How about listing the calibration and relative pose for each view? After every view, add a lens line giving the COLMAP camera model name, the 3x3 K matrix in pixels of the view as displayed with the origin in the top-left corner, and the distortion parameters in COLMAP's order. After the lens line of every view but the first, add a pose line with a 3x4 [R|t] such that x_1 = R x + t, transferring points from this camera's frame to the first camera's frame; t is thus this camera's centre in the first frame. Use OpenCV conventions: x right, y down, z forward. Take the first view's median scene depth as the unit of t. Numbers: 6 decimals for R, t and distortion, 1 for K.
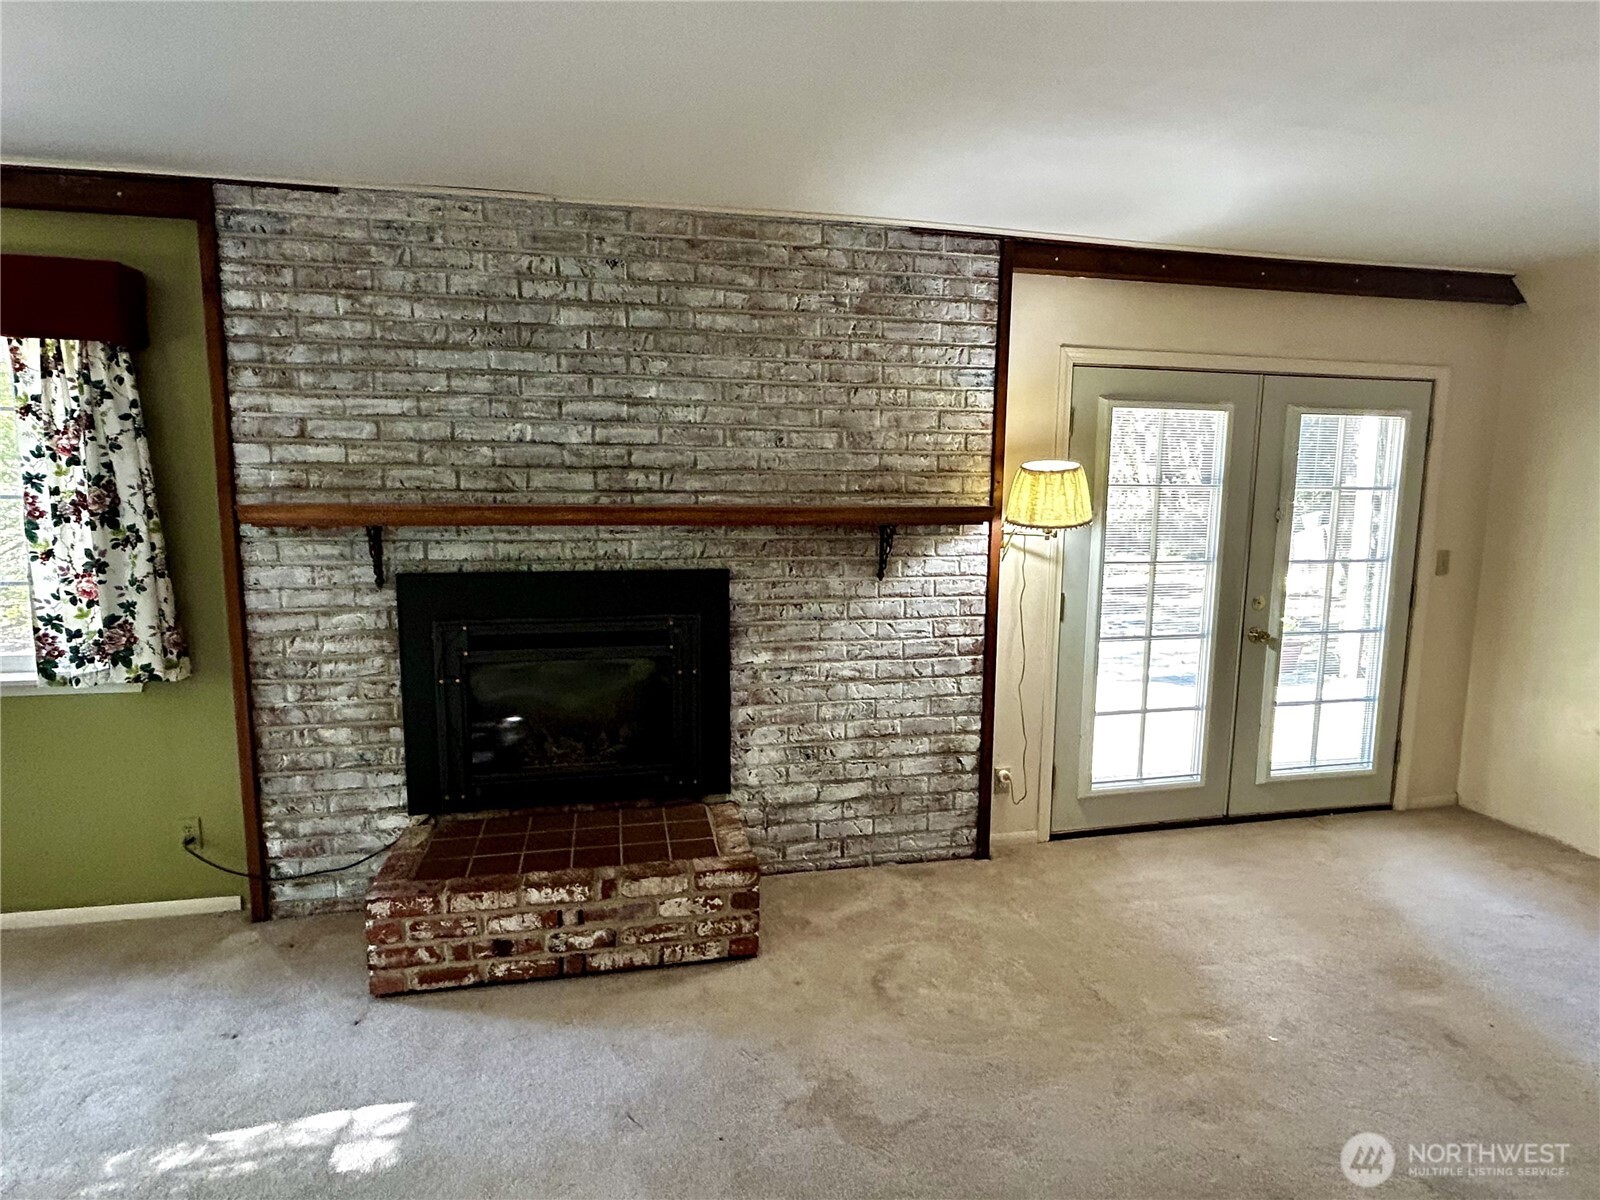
lens RADIAL K [[860.3, 0, 797.0], [0, 860.3, 597.4], [0, 0, 1]] dist [-0.002741, -0.005464]
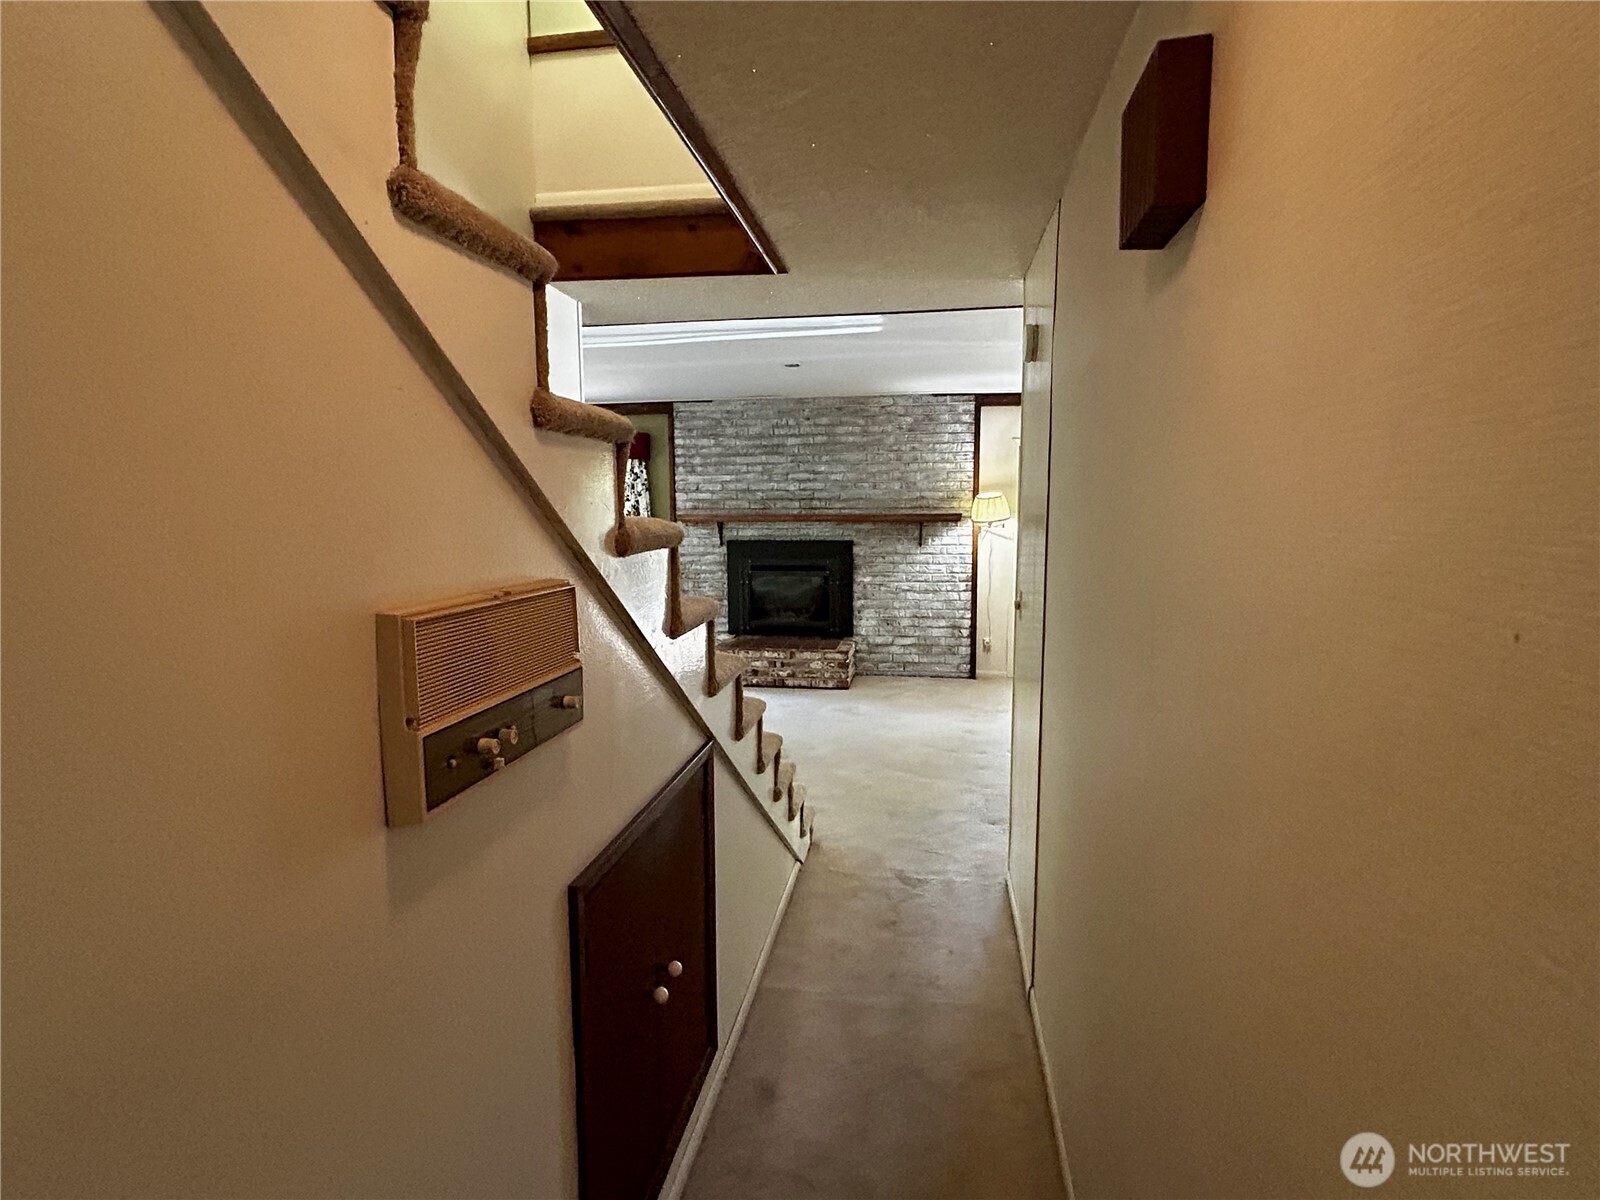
lens RADIAL K [[860.3, 0, 797.0], [0, 860.3, 596.4], [0, 0, 1]] dist [-0.002741, -0.005464]
pose [[0.928551, 0.029264, -0.370050, 0.672856], [-0.033588, 0.999422, -0.005244, 0.141372], [0.369683, 0.017299, 0.928997, -1.290183]]
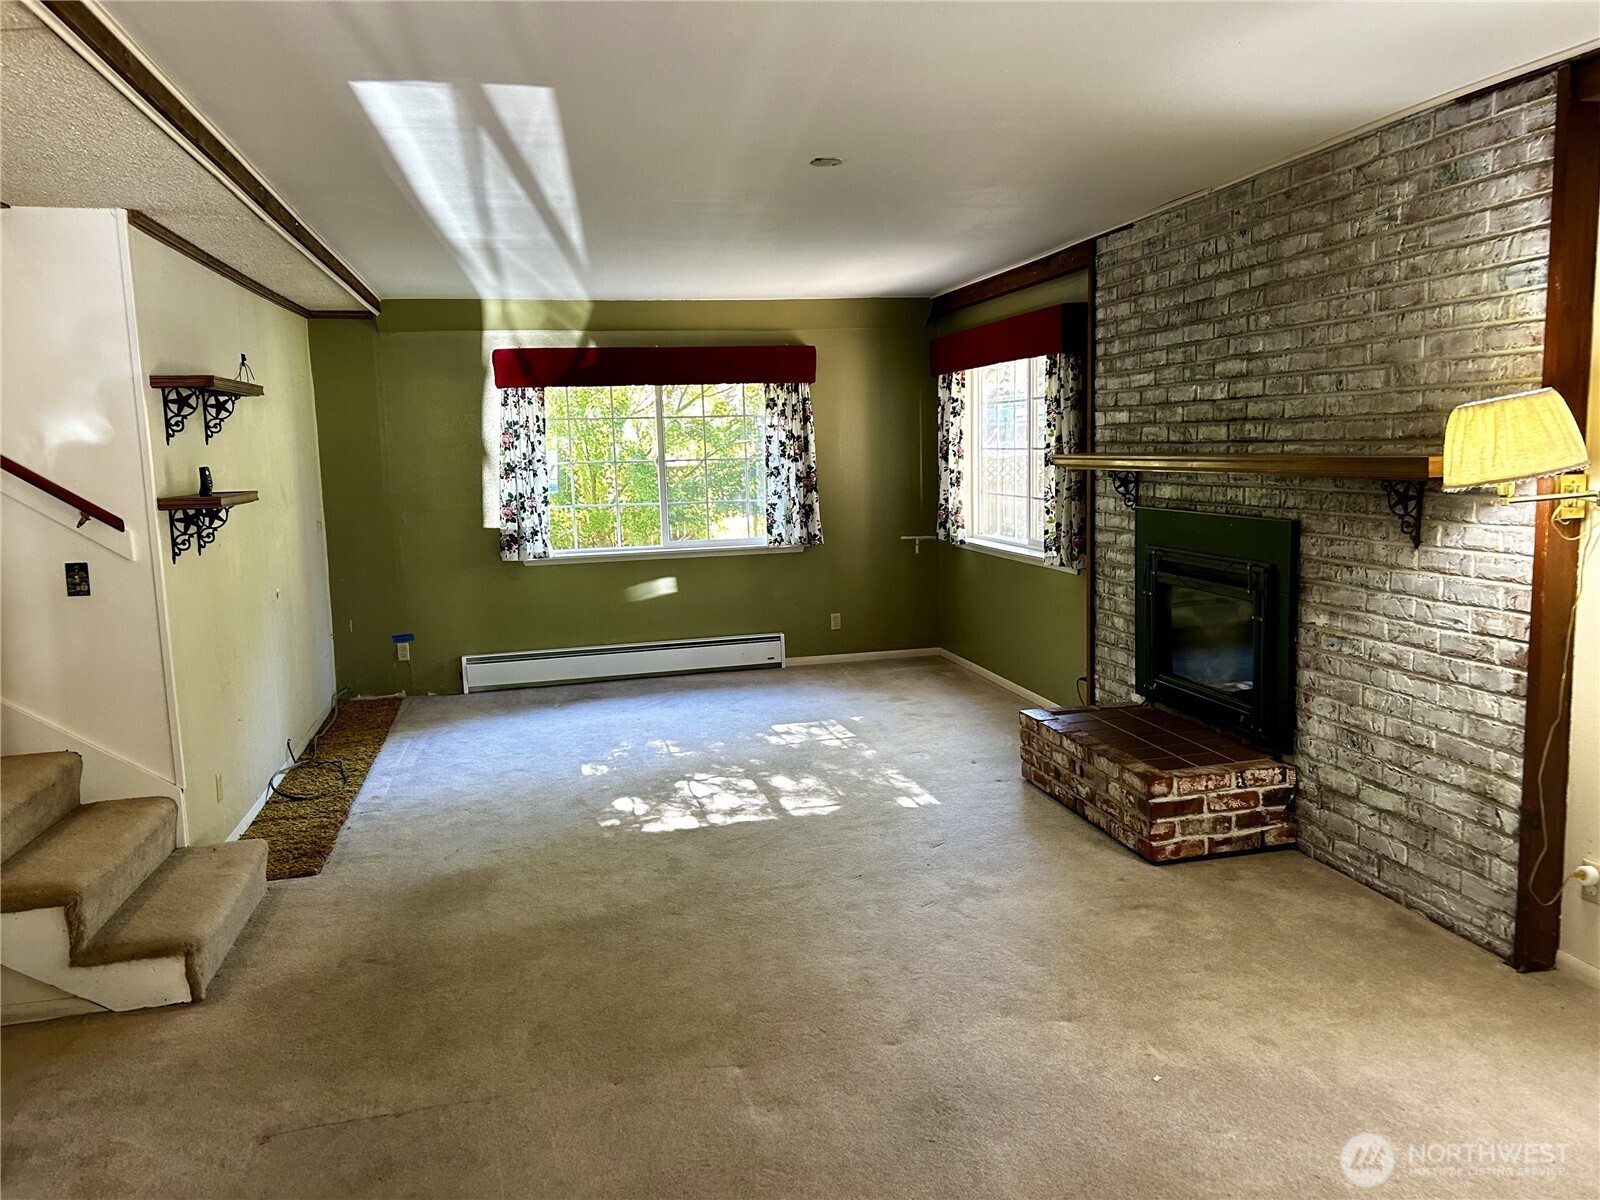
lens RADIAL K [[1197.2, 0, 799.6], [0, 1197.2, 607.9], [0, 0, 1]] dist [-0.000347, -0.012730]
pose [[0.003839, 0.129420, -0.991582, 1.277579], [-0.098816, 0.986786, 0.128411, -0.054333], [0.995098, 0.097491, 0.016577, 0.436021]]
